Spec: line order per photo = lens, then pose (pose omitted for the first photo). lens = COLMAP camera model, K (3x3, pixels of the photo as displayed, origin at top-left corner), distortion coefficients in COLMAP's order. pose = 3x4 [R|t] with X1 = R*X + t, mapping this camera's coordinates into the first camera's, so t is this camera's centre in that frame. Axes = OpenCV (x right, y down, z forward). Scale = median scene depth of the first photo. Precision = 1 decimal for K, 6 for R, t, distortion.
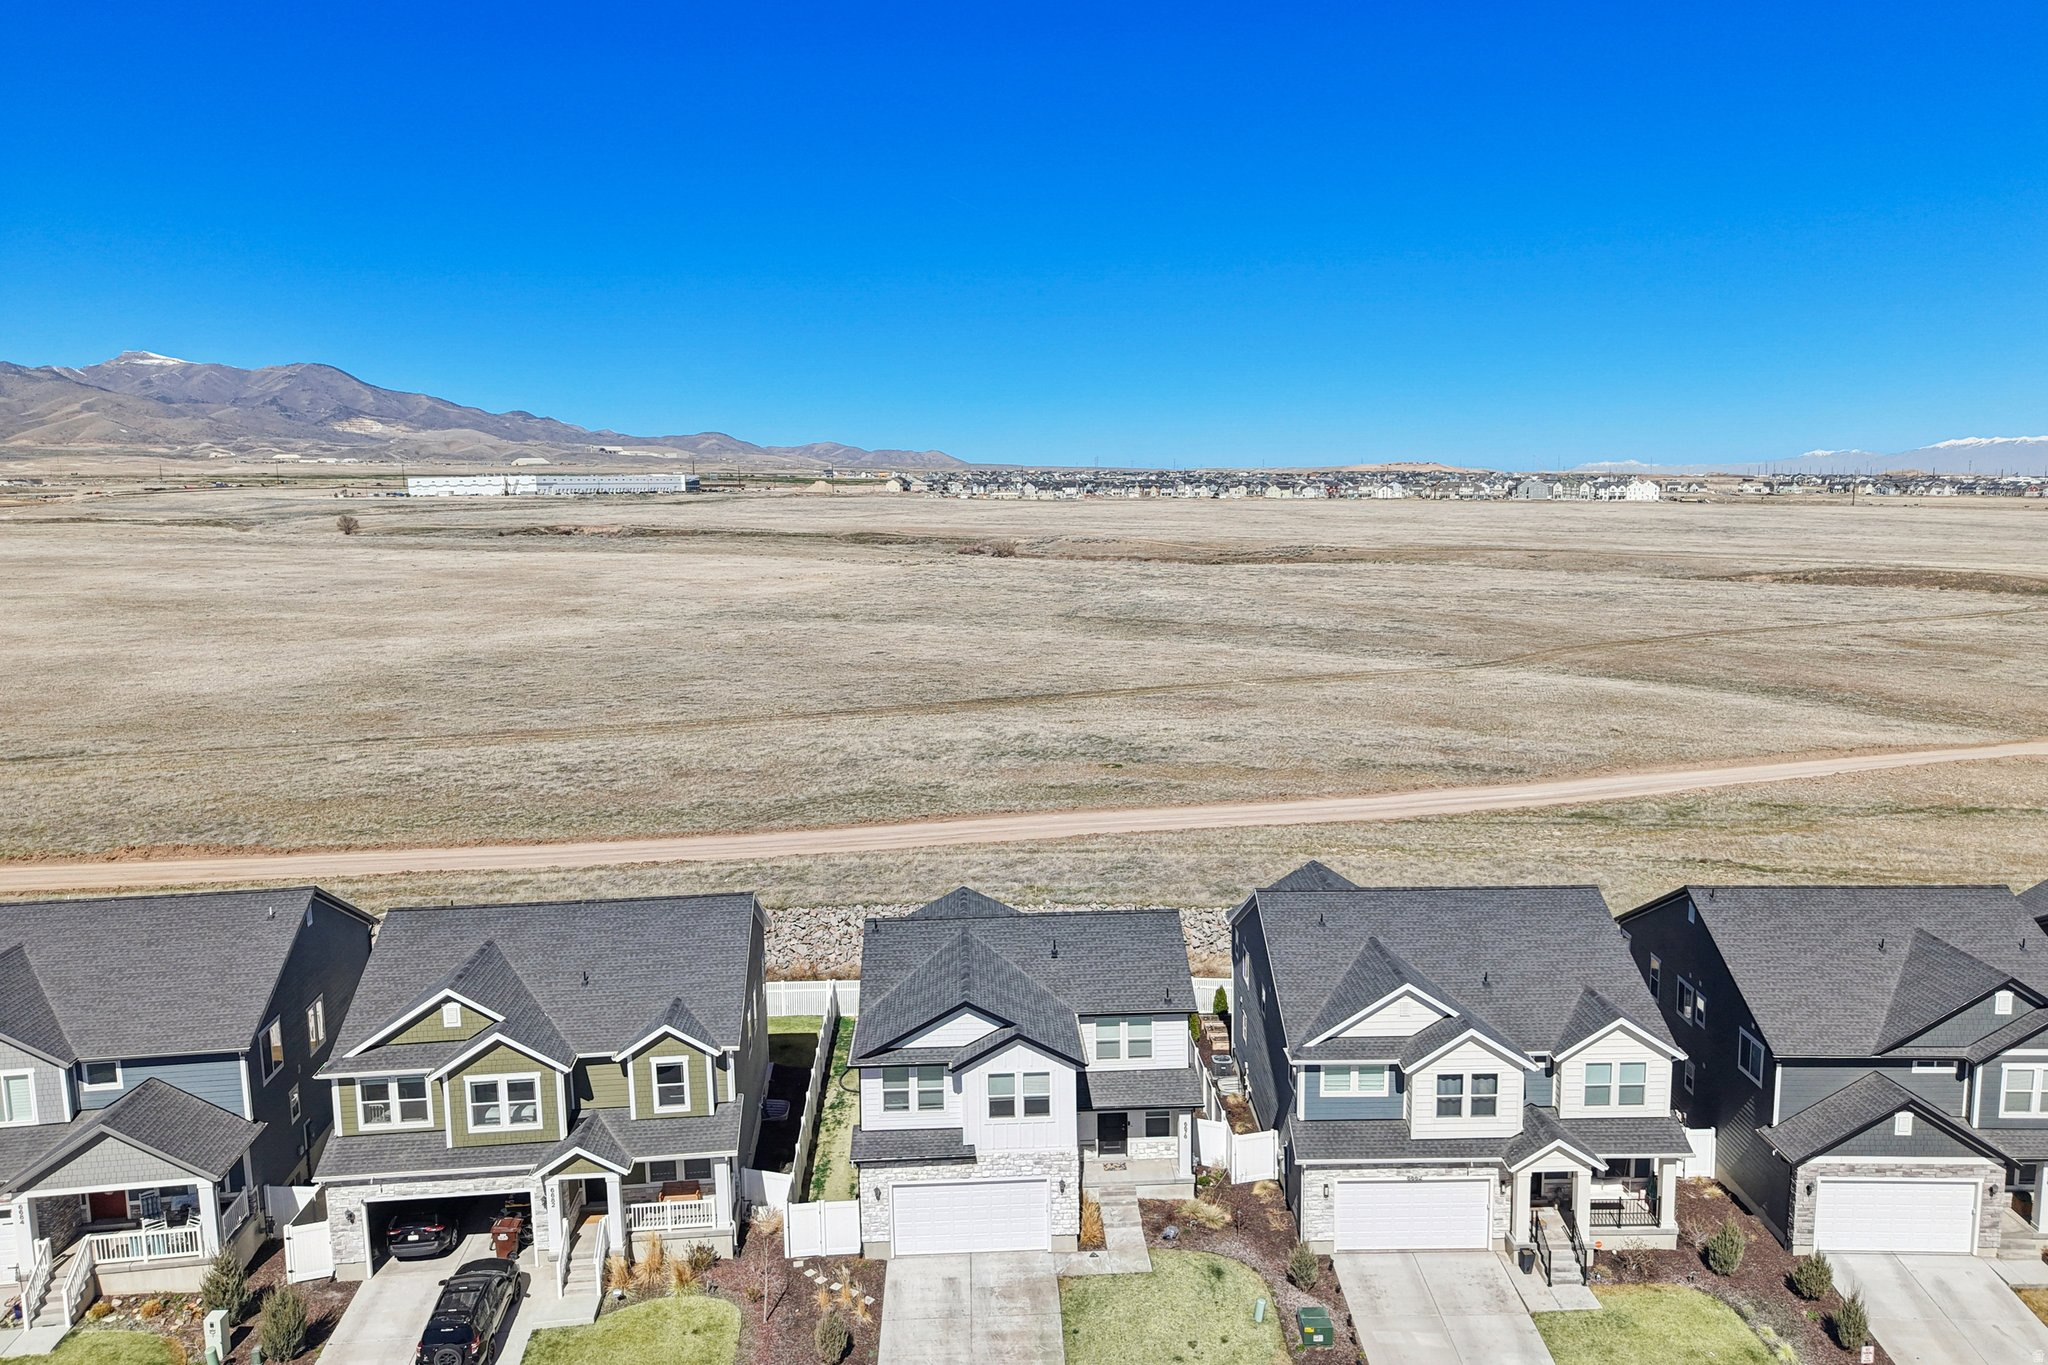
lens RADIAL K [[1384.2, 0, 1023.4], [0, 1384.2, 697.0], [0, 0, 1]] dist [0.031577, -0.034852]
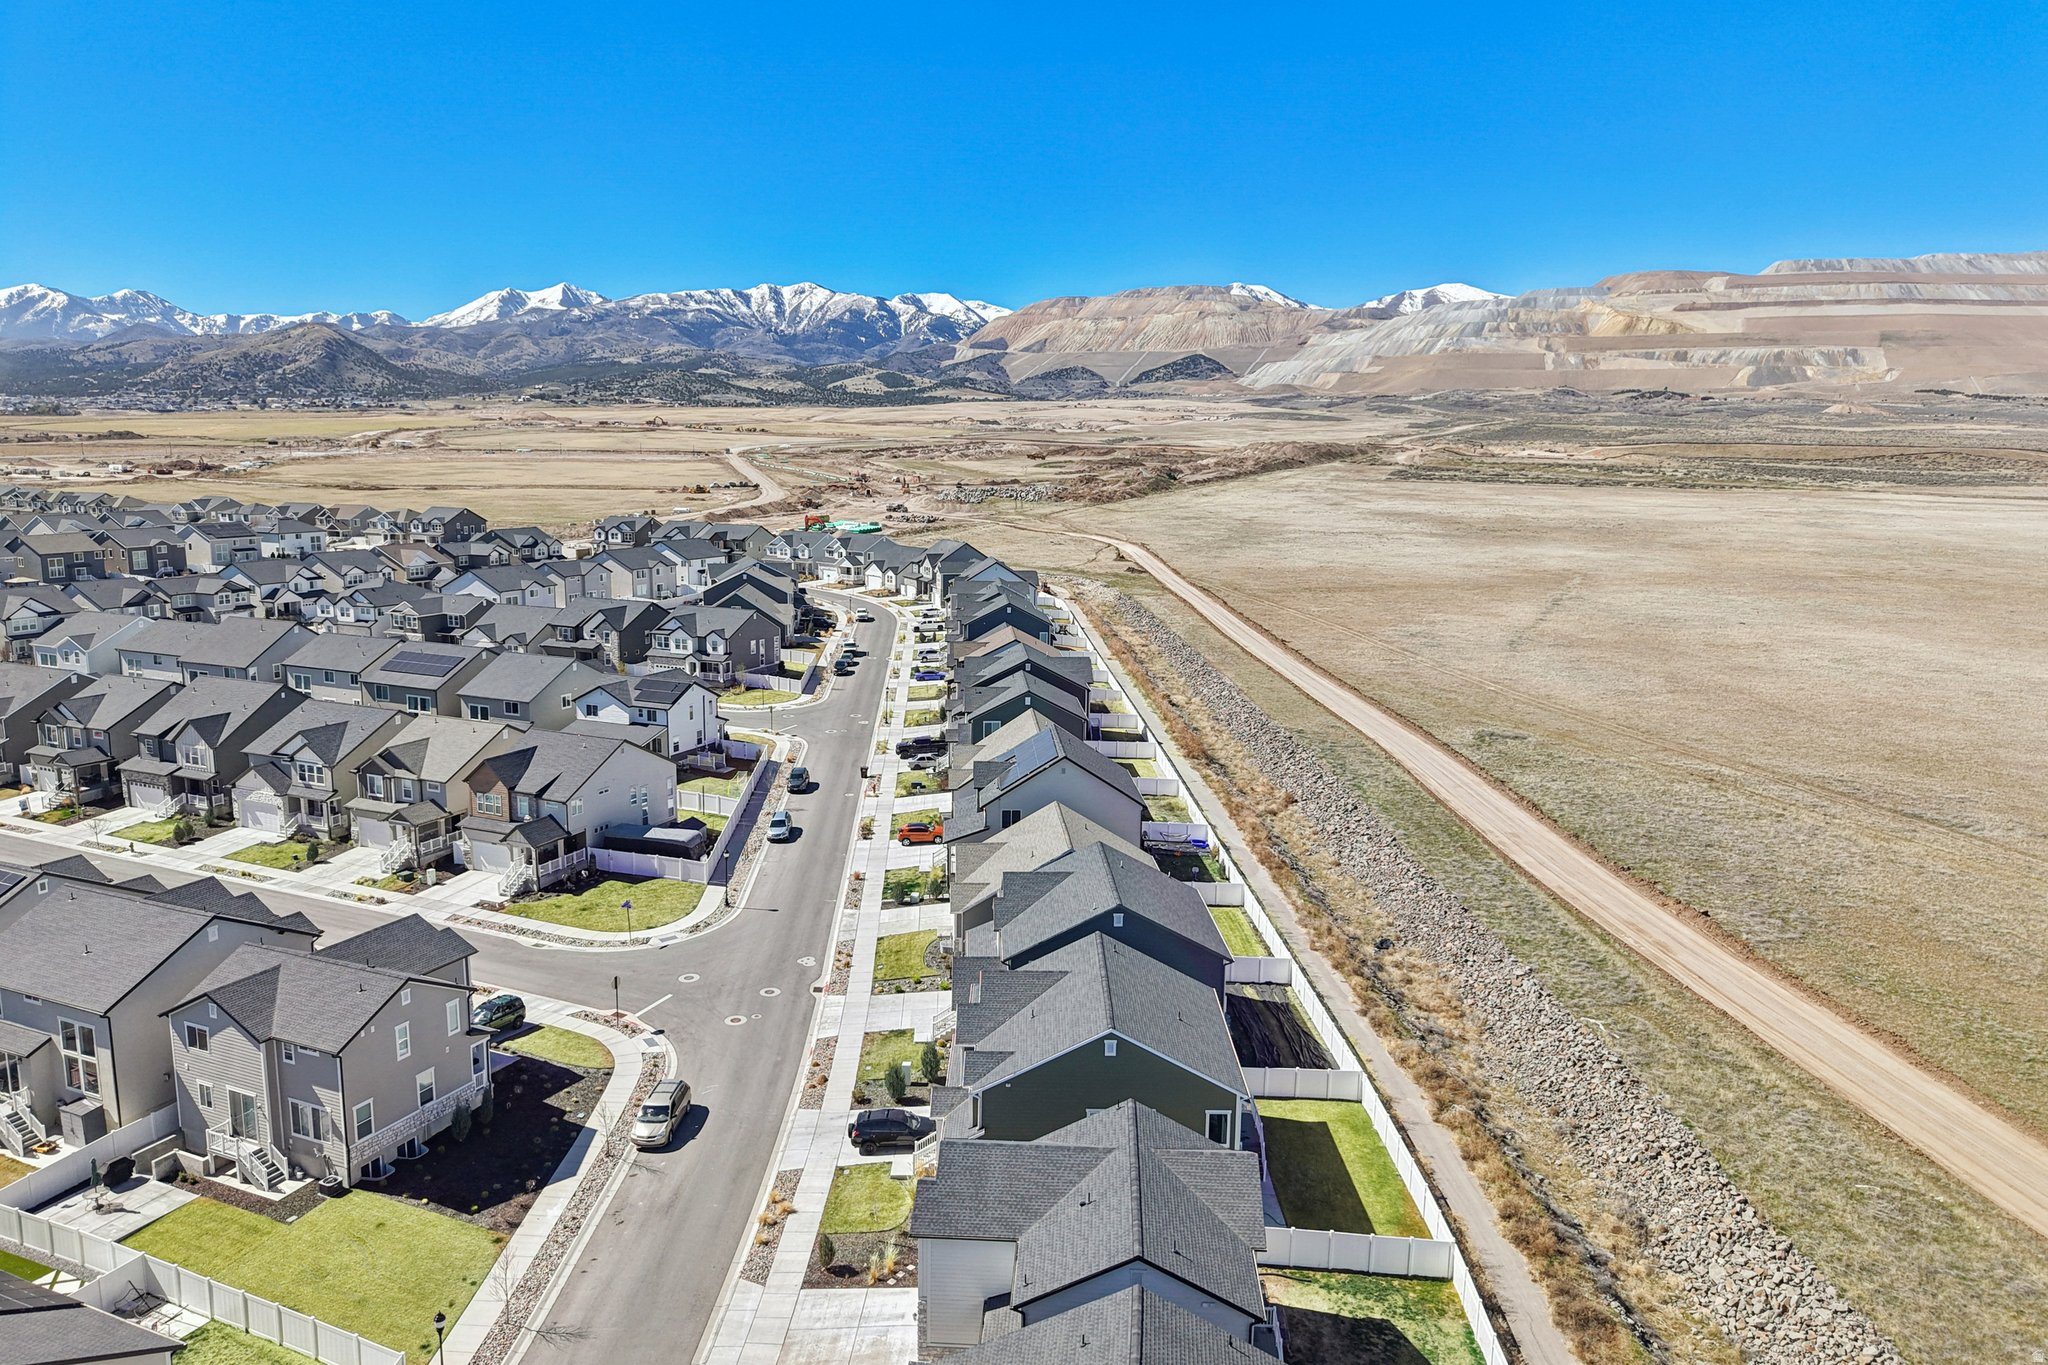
lens RADIAL K [[1384.2, 0, 1046.0], [0, 1384.2, 701.9], [0, 0, 1]] dist [0.031577, -0.034852]
pose [[-0.070299, 0.196615, -0.977957, 1.091656], [-0.170472, 0.963593, 0.205981, -0.437037], [0.982852, 0.181194, -0.034223, 1.030029]]
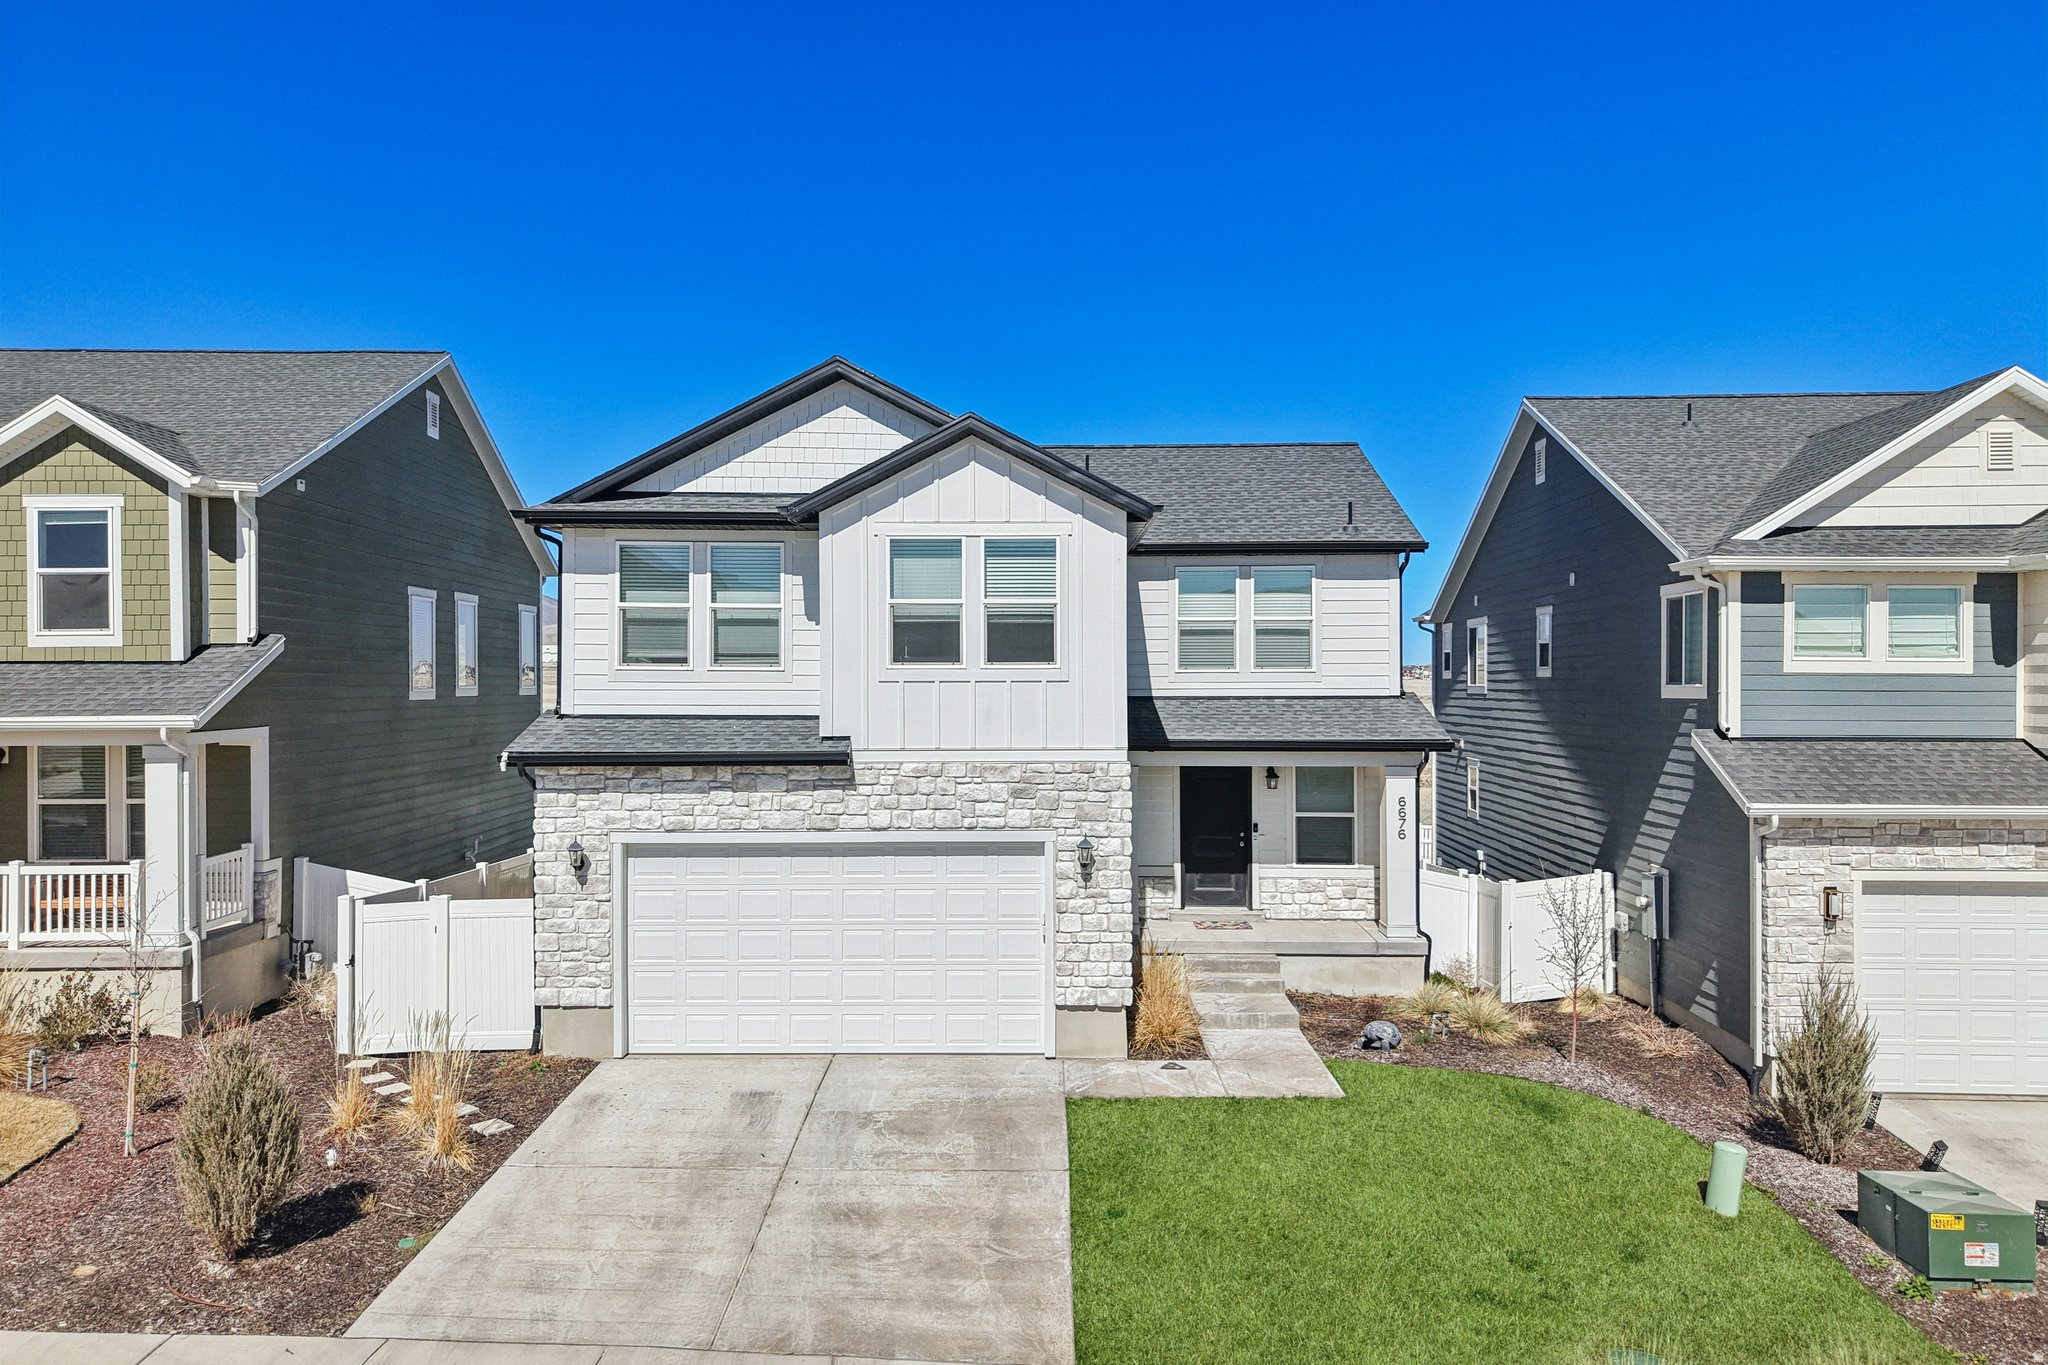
lens RADIAL K [[1384.2, 0, 1021.8], [0, 1384.2, 677.9], [0, 0, 1]] dist [0.031577, -0.034852]
pose [[0.998481, 0.017151, -0.052359, 0.028476], [-0.024710, 0.988781, -0.147313, 0.350315], [0.049245, 0.148383, 0.987703, 0.620854]]
